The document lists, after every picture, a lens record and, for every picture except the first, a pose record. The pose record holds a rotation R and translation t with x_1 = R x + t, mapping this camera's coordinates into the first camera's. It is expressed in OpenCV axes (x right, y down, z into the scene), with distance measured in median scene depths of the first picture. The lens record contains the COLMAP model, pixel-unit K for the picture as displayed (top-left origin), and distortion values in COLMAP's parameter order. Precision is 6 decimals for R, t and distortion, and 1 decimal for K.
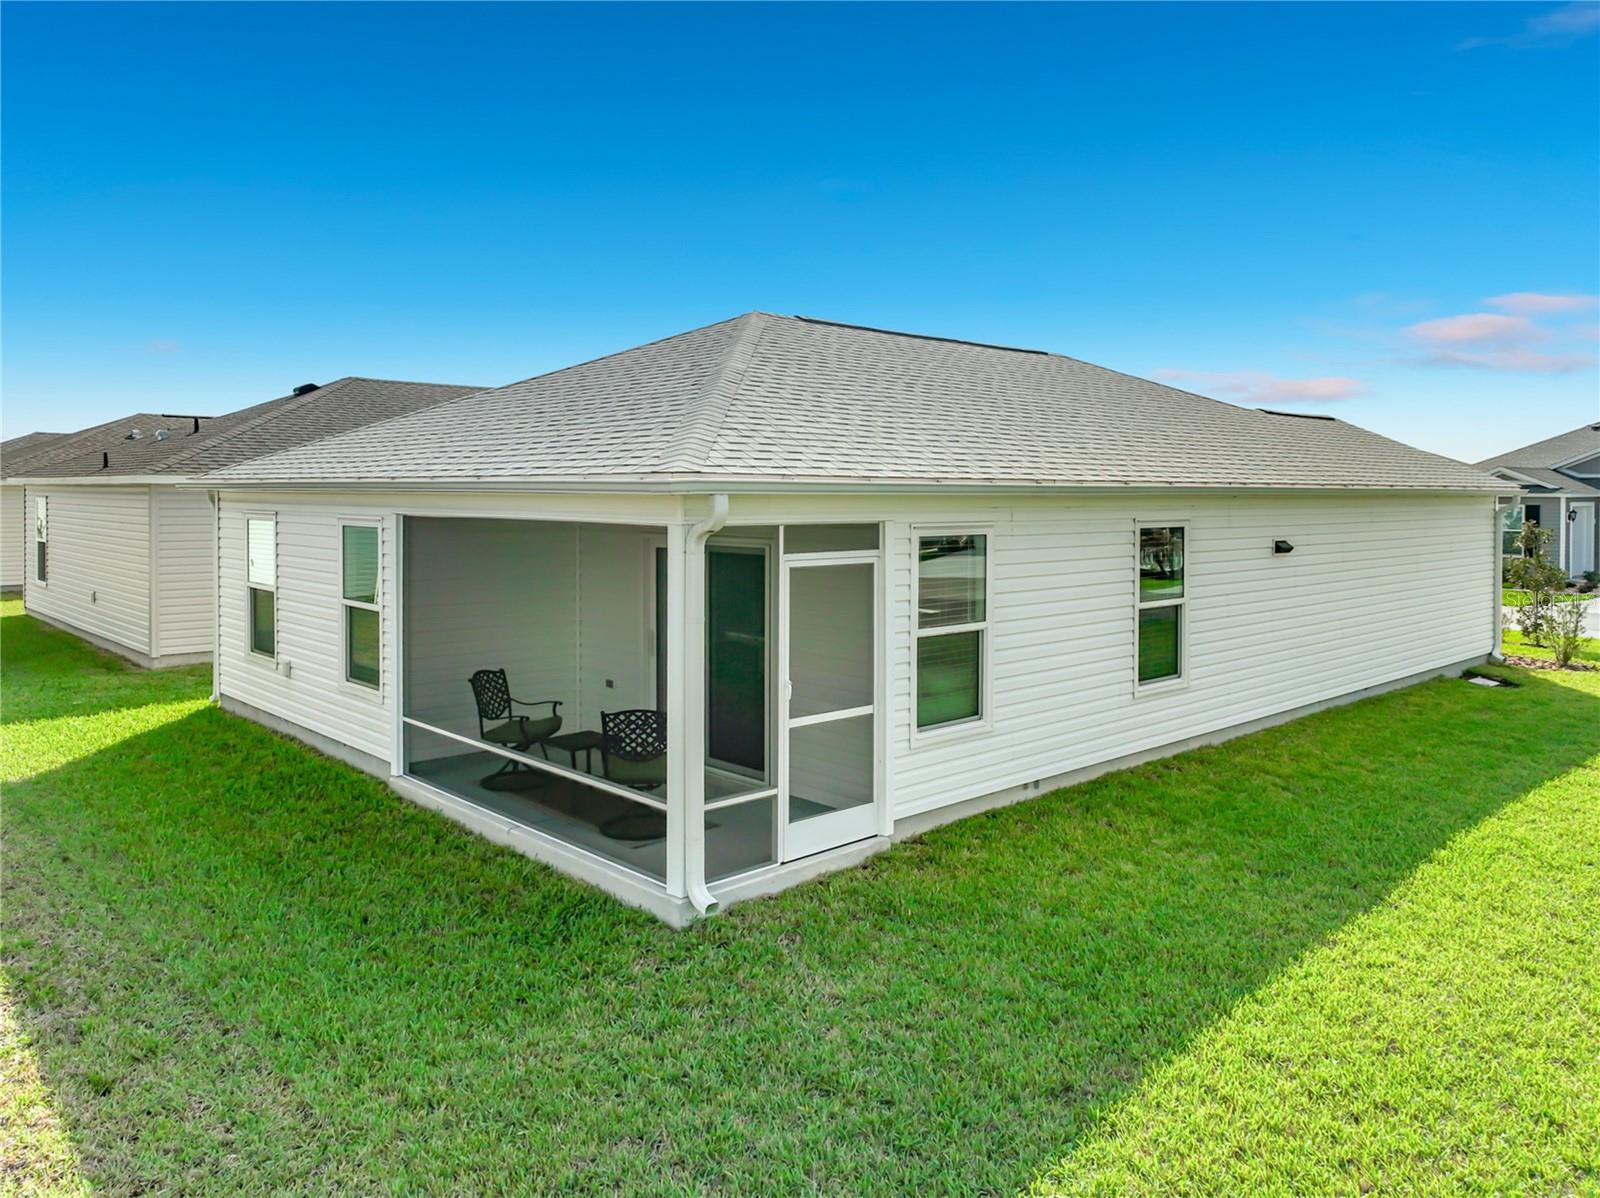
lens RADIAL K [[1160.3, 0, 802.5], [0, 1160.3, 504.1], [0, 0, 1]] dist [-0.000785, 0.012370]
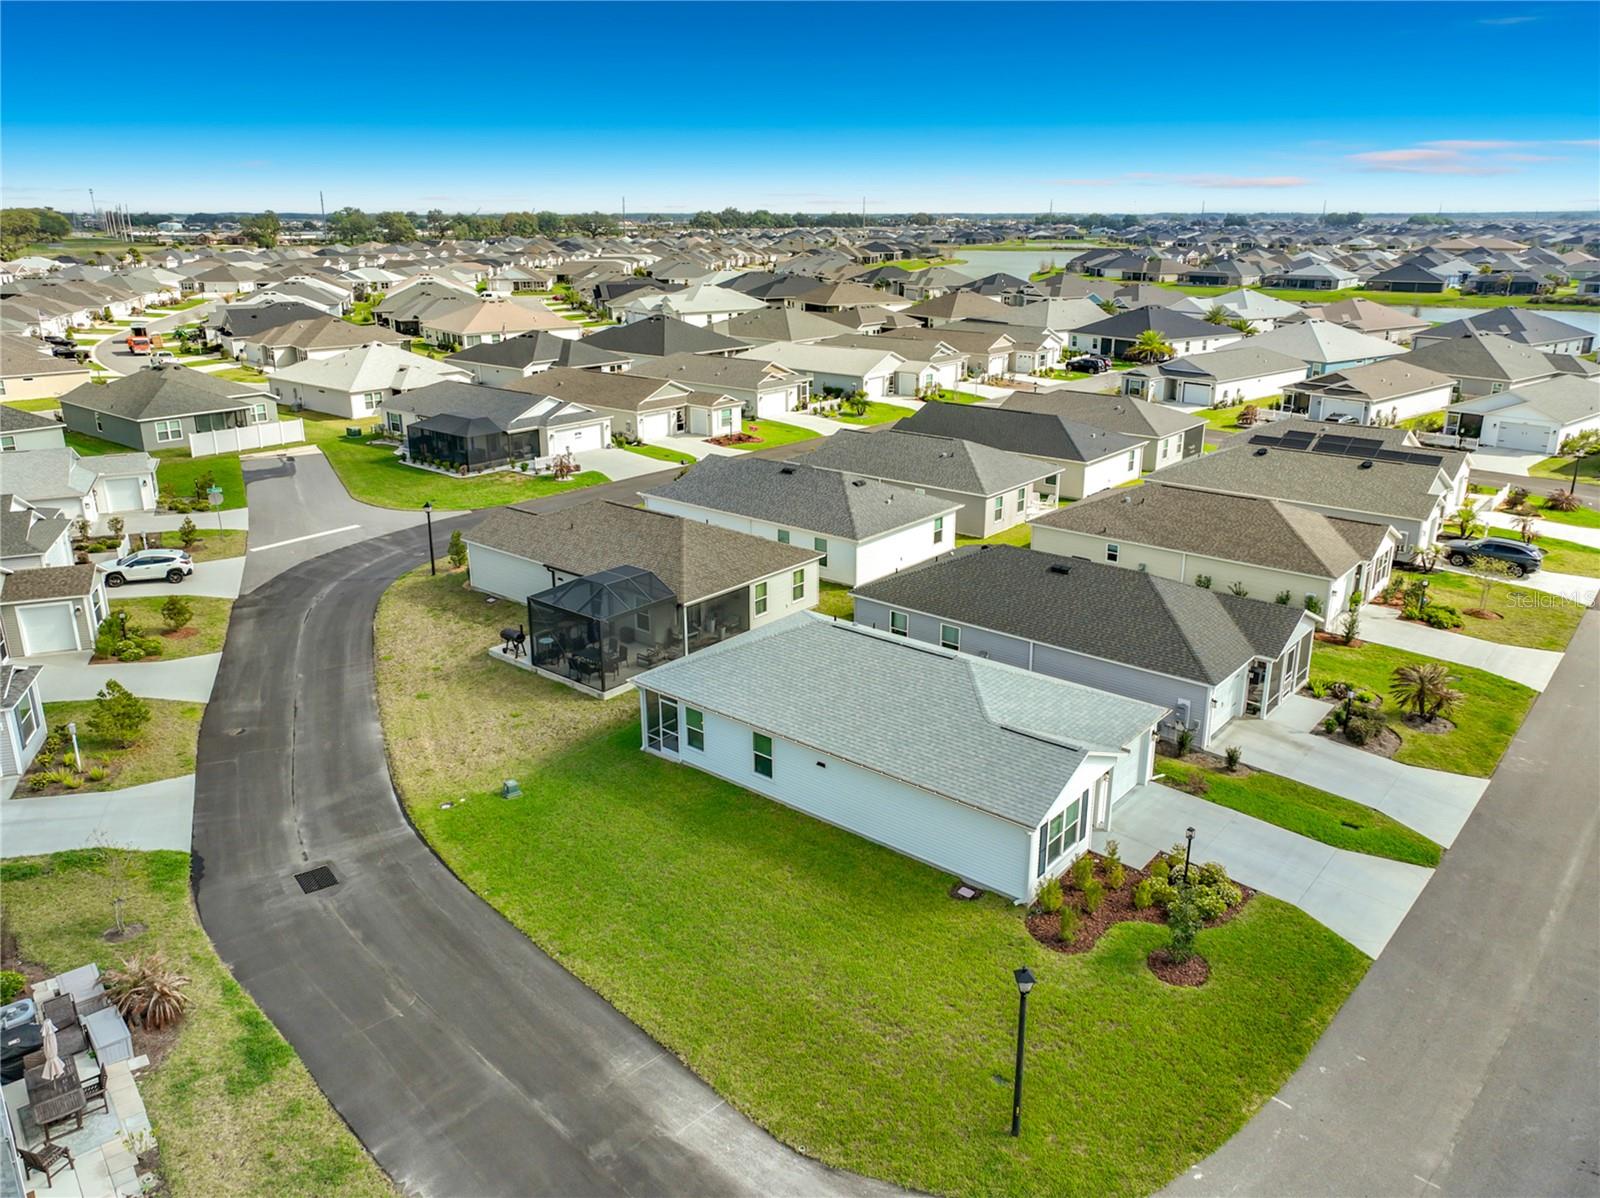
lens RADIAL K [[1143.9, 0, 803.2], [0, 1143.9, 563.0], [0, 0, 1]] dist [0.000009, 0.007384]
pose [[0.125612, 0.287400, -0.949538, 4.117852], [-0.010249, 0.957444, 0.288437, -1.748435], [0.992027, -0.026499, 0.123212, 0.888280]]
